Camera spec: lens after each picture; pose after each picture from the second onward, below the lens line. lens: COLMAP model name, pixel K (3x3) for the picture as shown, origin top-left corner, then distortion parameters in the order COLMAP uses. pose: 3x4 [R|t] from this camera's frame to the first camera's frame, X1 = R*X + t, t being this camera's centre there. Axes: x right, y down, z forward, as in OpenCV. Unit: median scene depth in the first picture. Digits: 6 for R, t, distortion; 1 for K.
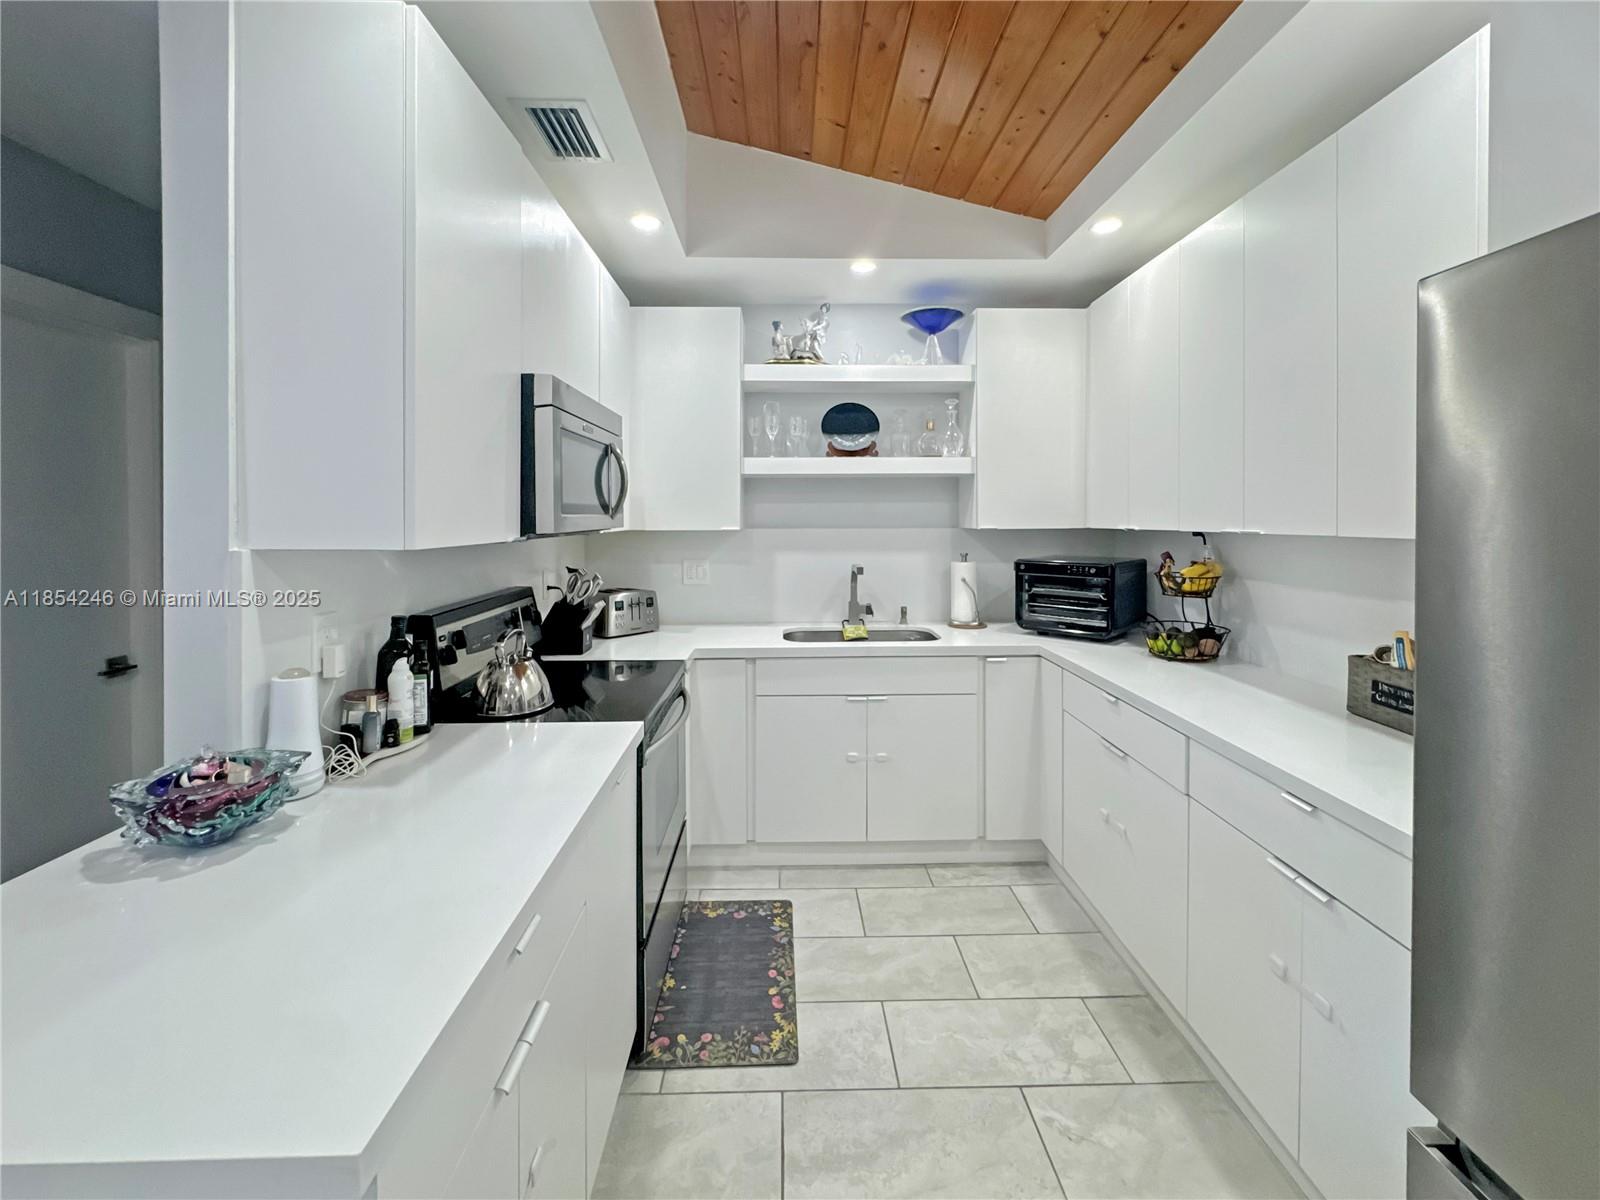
lens RADIAL K [[679.7, 0, 800.0], [0, 679.7, 600.0], [0, 0, 1]] dist [0.000709, 0.000184]
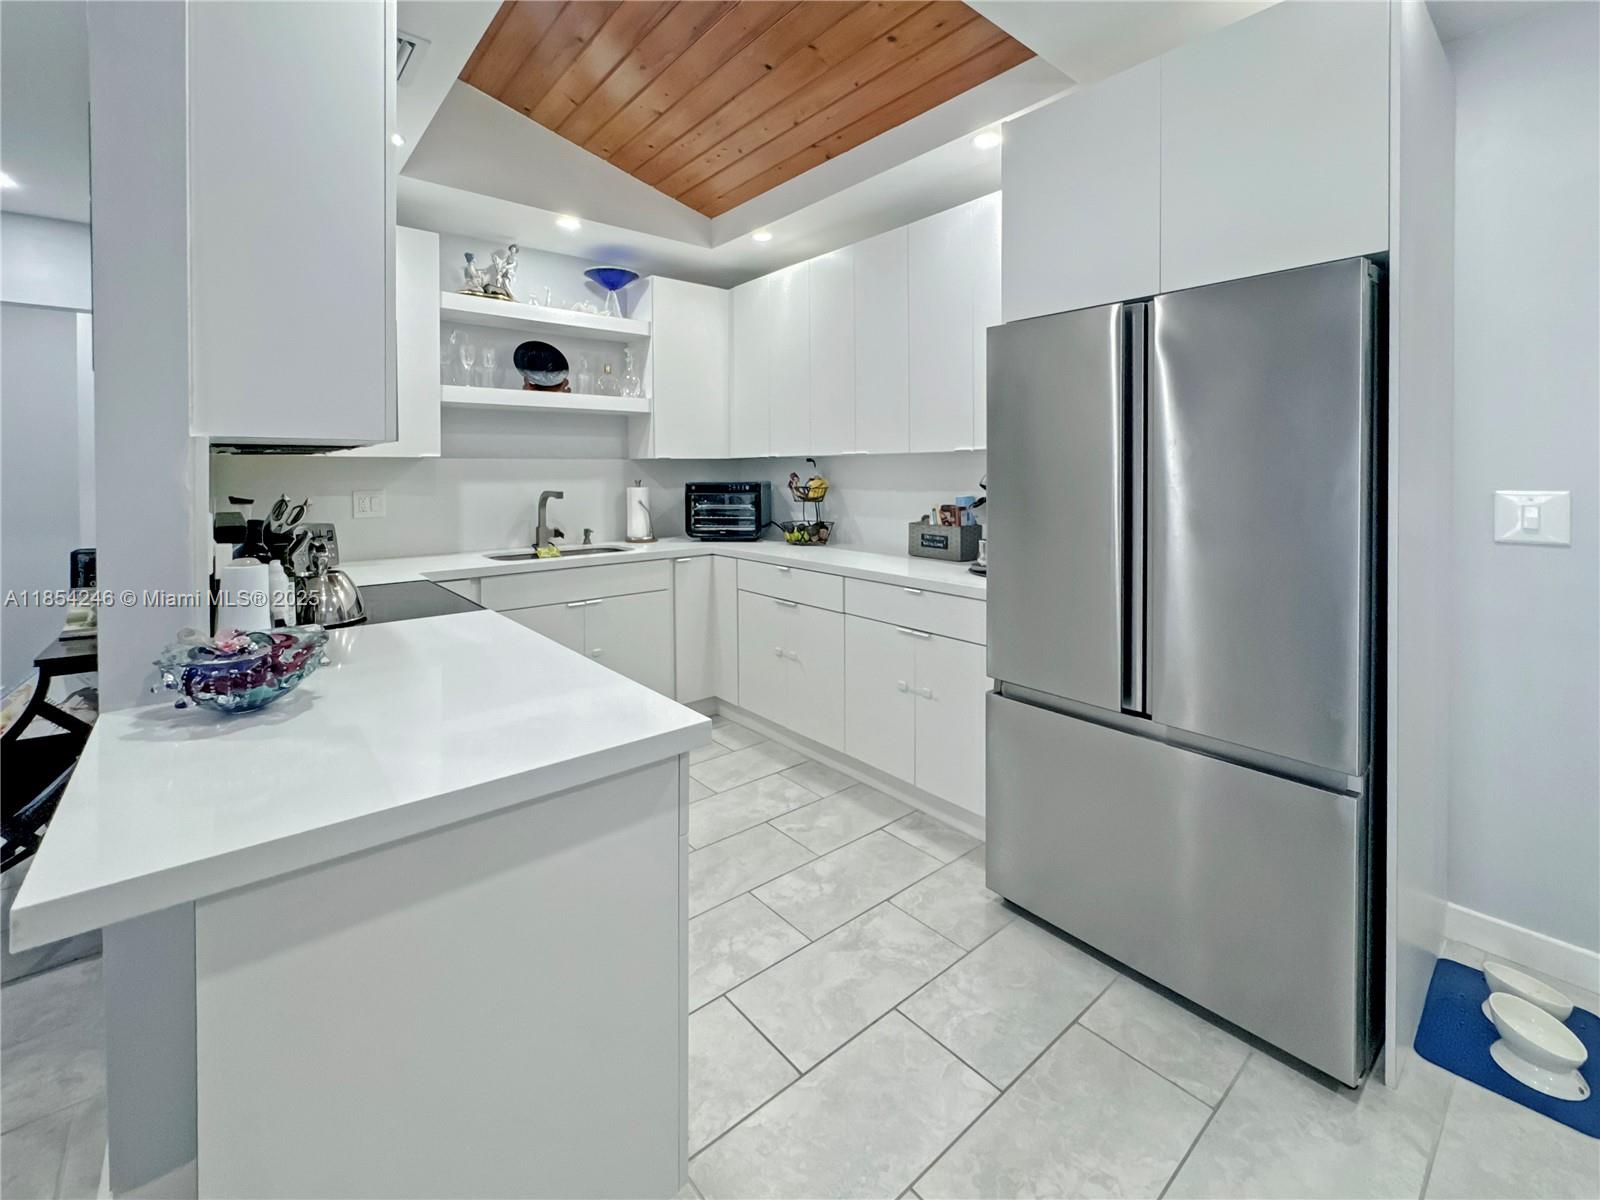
lens RADIAL K [[641.2, 0, 800.0], [0, 641.2, 600.0], [0, 0, 1]] dist [0.000845, 0.000040]
pose [[0.799458, -0.121481, 0.588311, -0.271996], [0.071631, 0.991630, 0.107423, 0.049683], [-0.596436, -0.043739, 0.801468, -0.119012]]
